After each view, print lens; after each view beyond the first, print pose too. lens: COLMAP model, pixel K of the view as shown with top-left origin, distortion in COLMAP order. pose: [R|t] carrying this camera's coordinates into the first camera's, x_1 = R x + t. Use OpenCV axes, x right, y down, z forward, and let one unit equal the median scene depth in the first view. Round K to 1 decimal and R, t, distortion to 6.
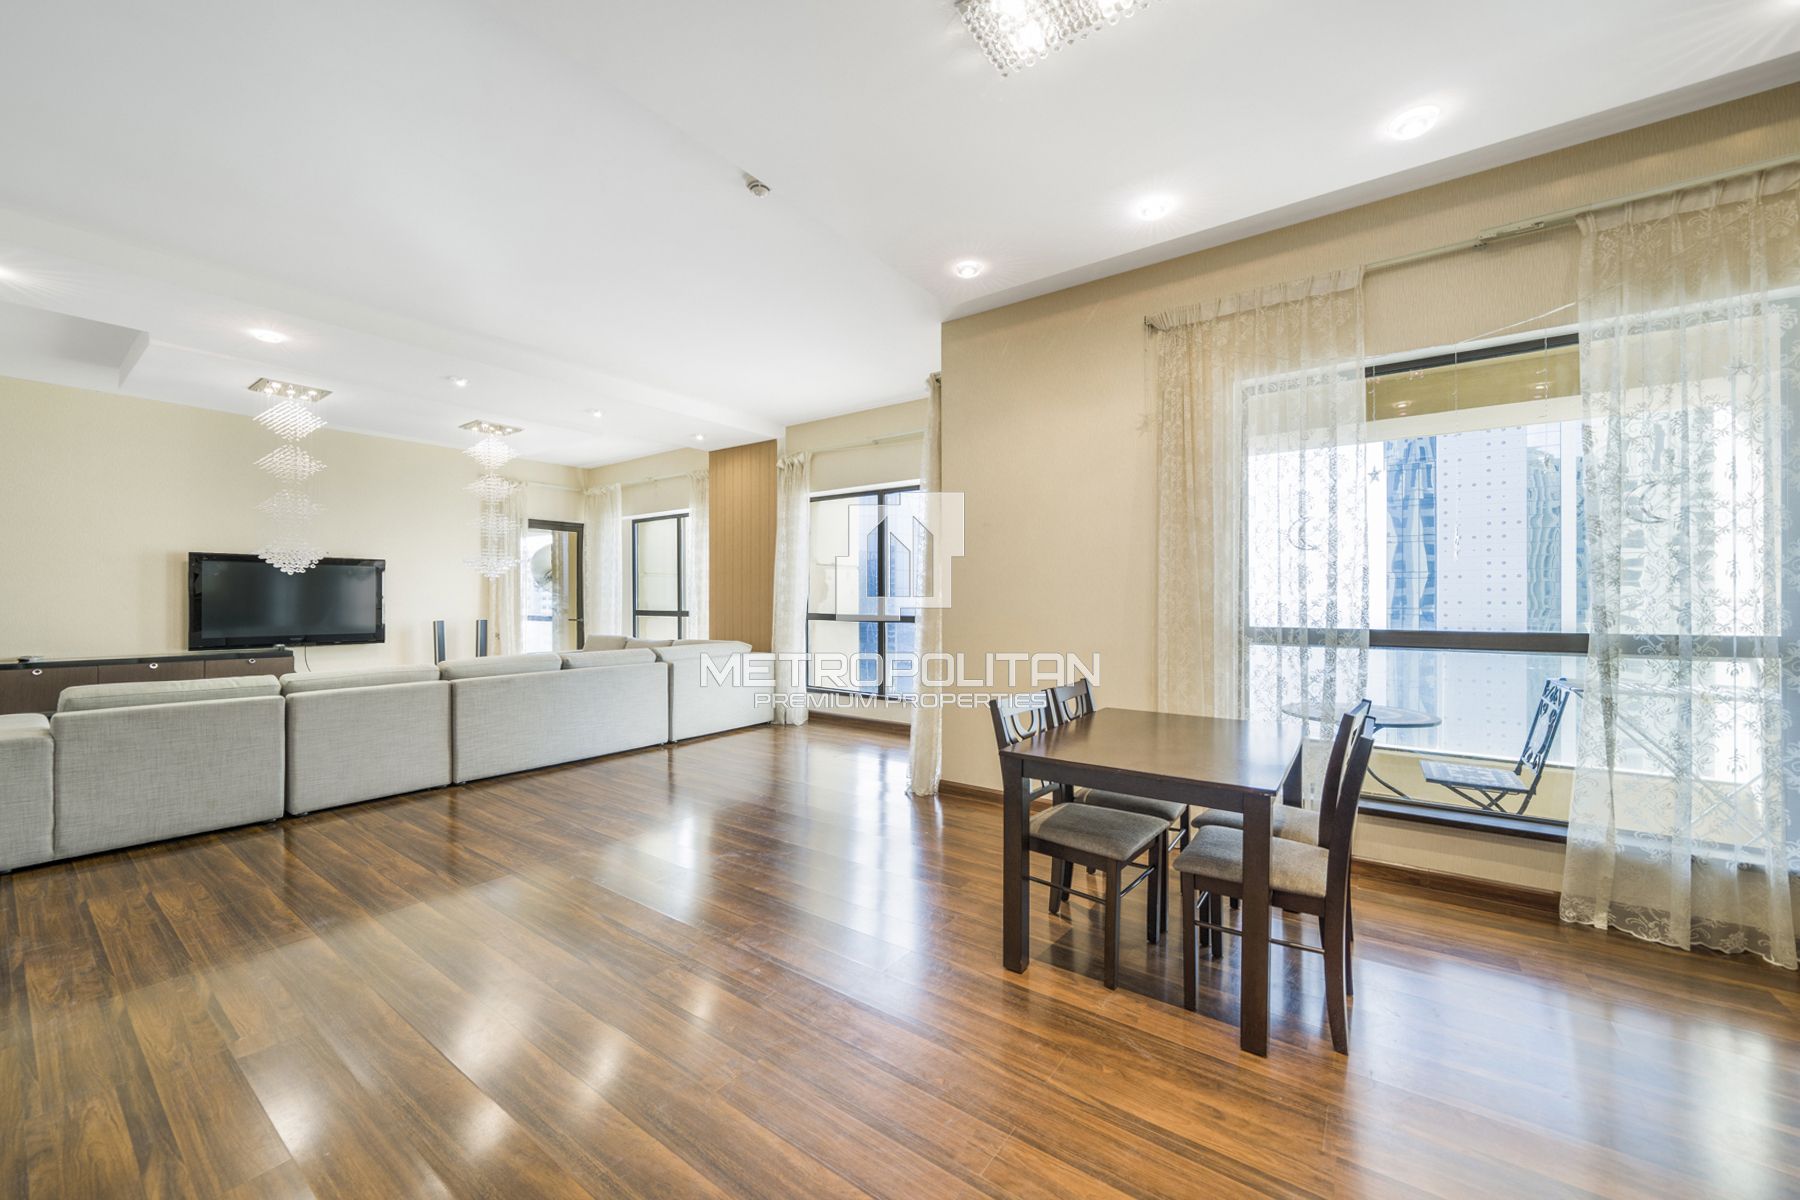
lens RADIAL K [[649.1, 0, 833.8], [0, 649.1, 606.2], [0, 0, 1]] dist [-0.000542, 0.000920]
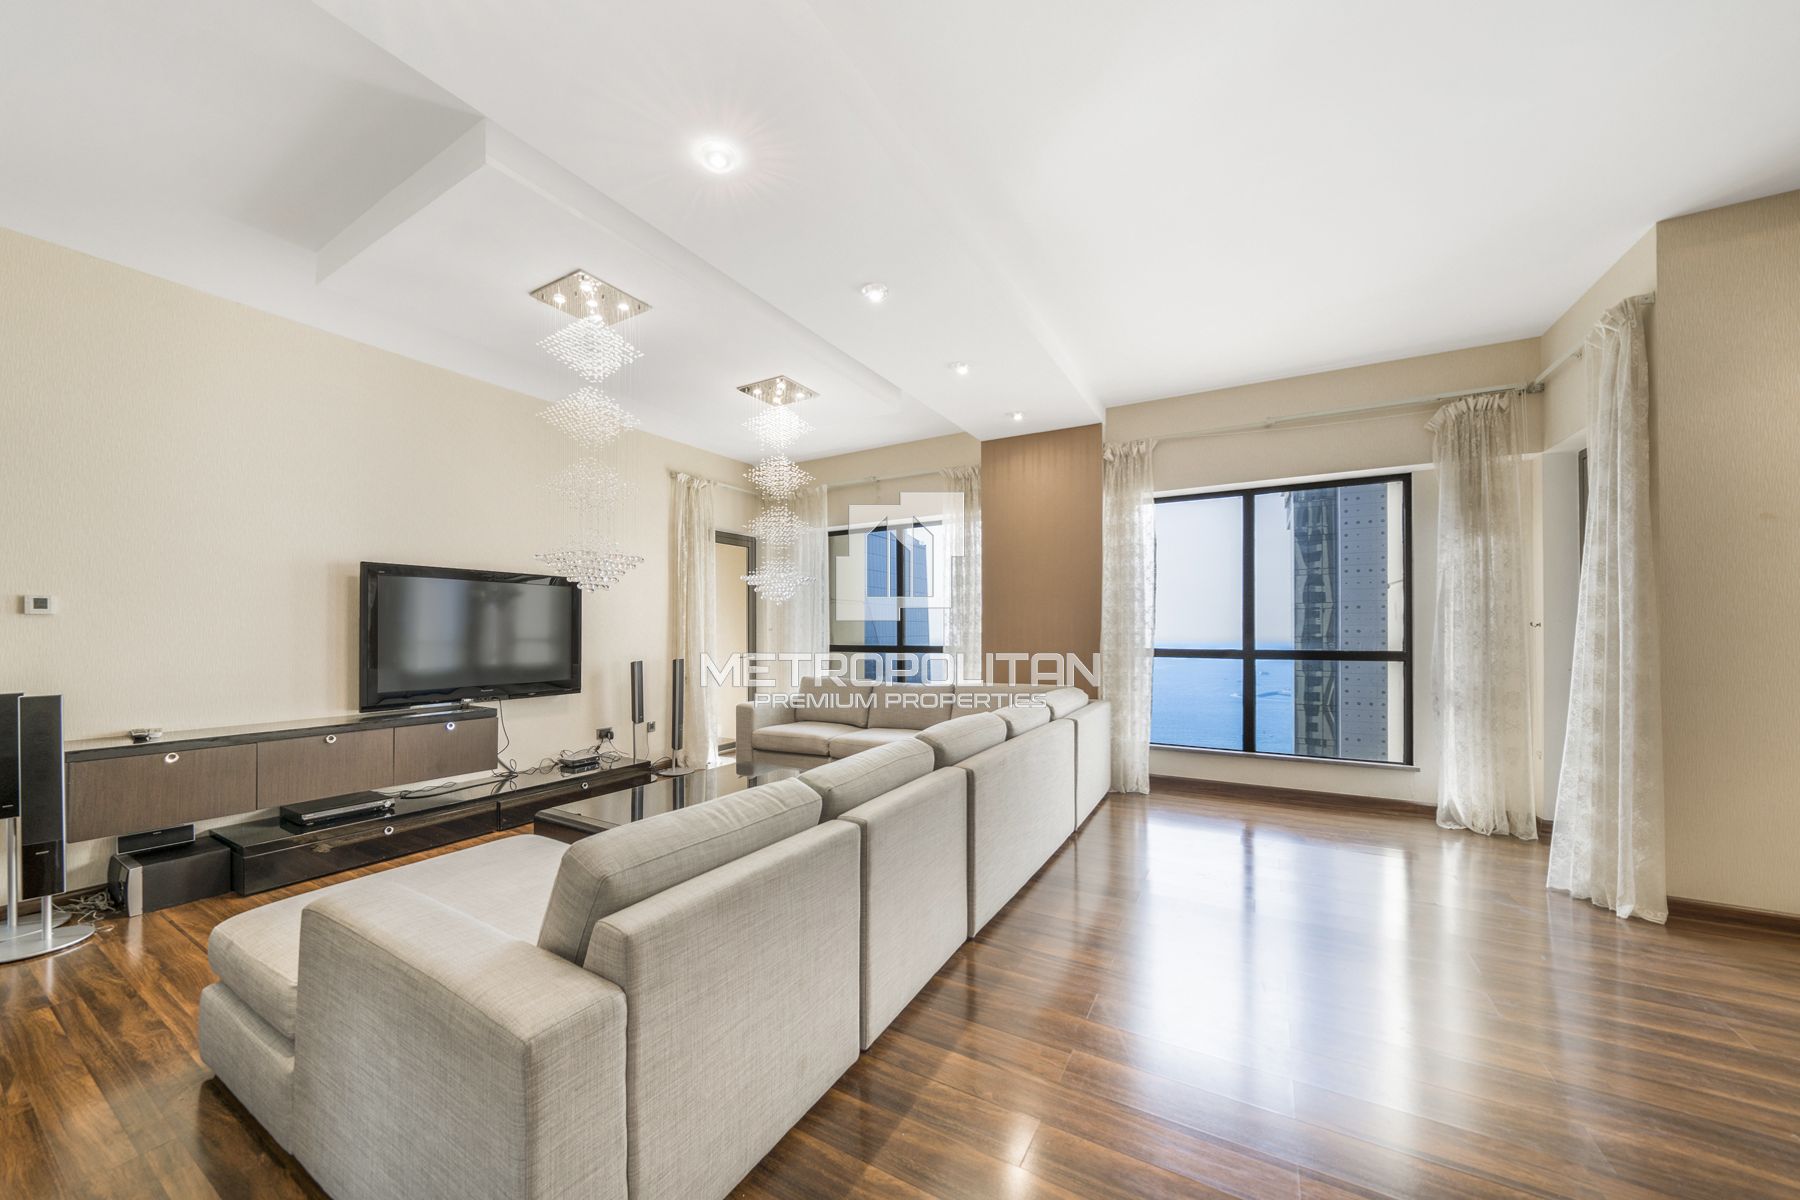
lens RADIAL K [[649.1, 0, 840.8], [0, 649.1, 638.0], [0, 0, 1]] dist [-0.000542, 0.000920]
pose [[0.996163, -0.003851, 0.087432, -0.676624], [0.003823, 0.999993, 0.000479, -0.005001], [-0.087433, -0.000143, 0.996170, 0.368587]]
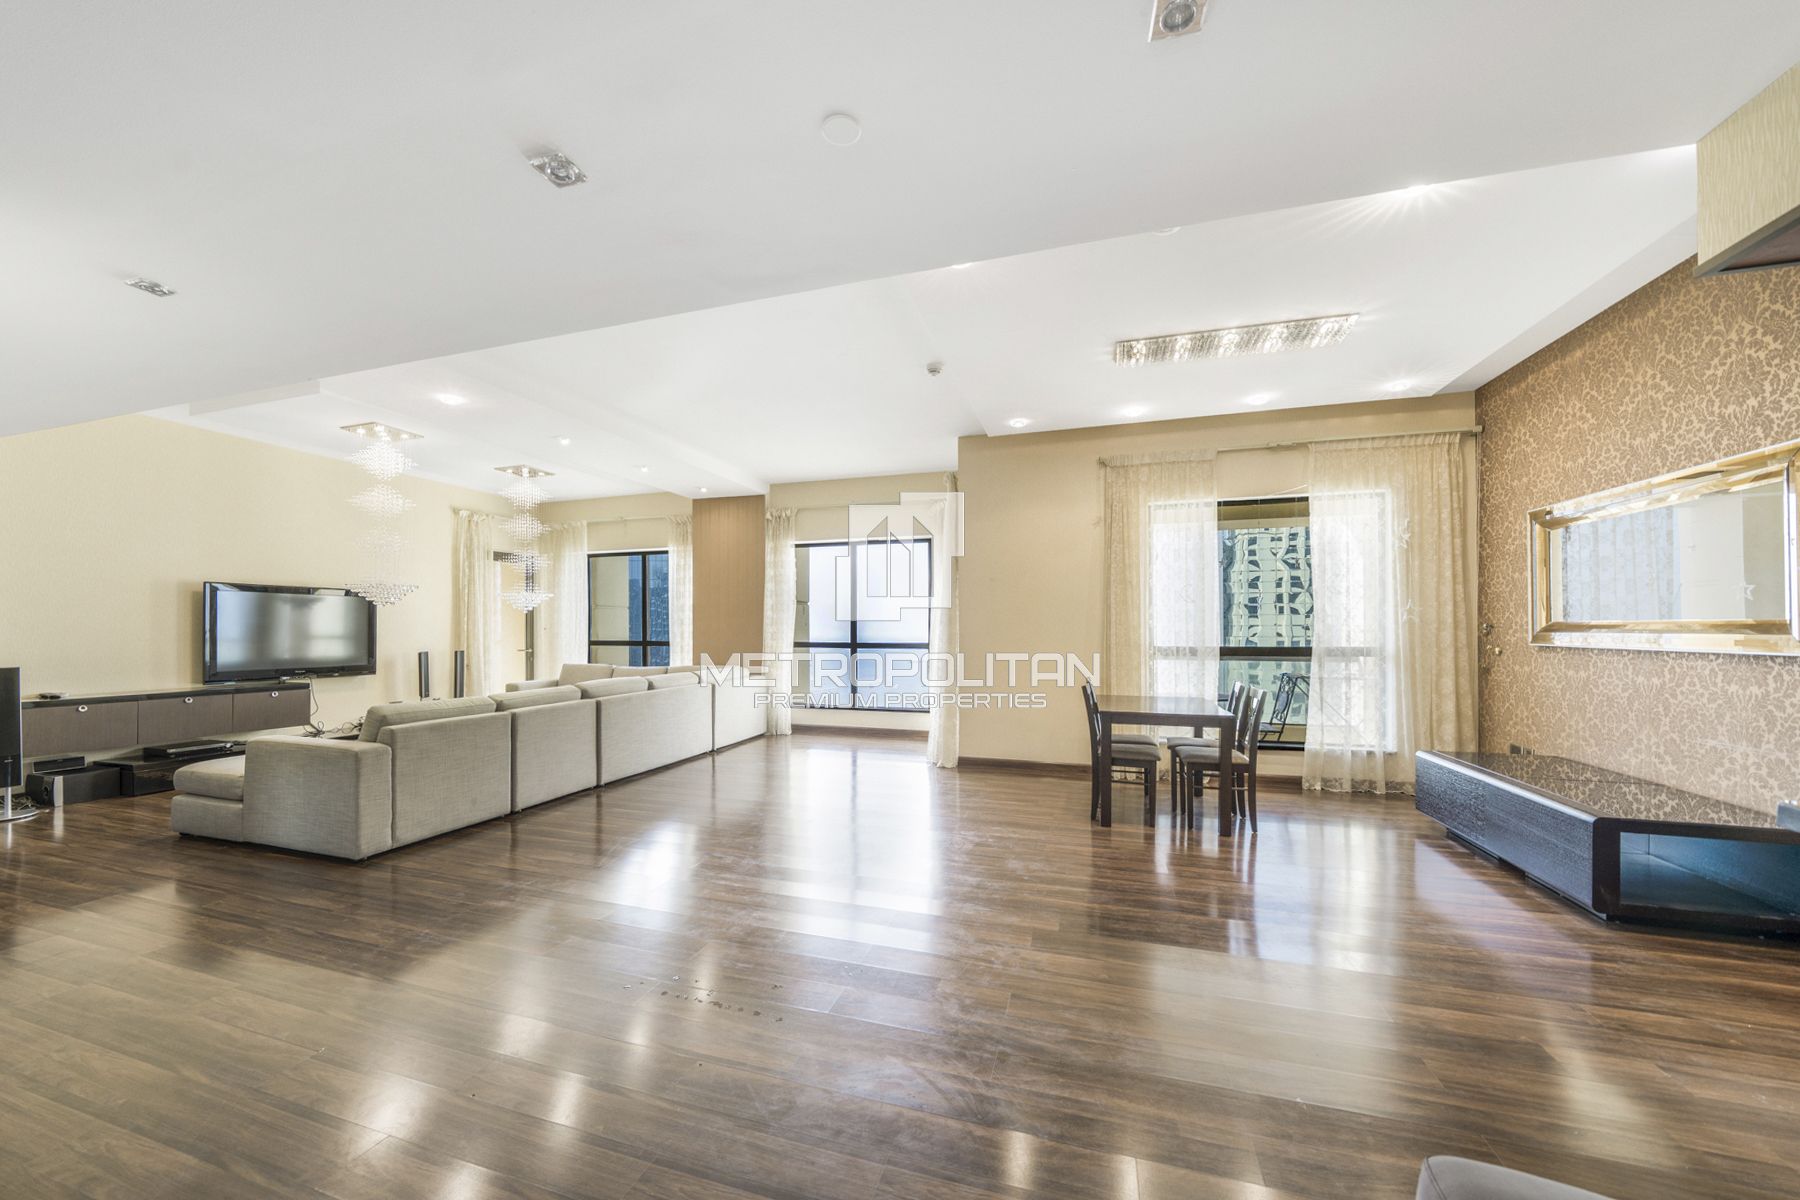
lens RADIAL K [[649.1, 0, 844.0], [0, 649.1, 636.2], [0, 0, 1]] dist [-0.000542, 0.000920]
pose [[0.945860, -0.003961, 0.324550, -0.488986], [0.003939, 0.999992, 0.000725, 0.000338], [-0.324550, 0.000593, 0.945868, -0.246530]]
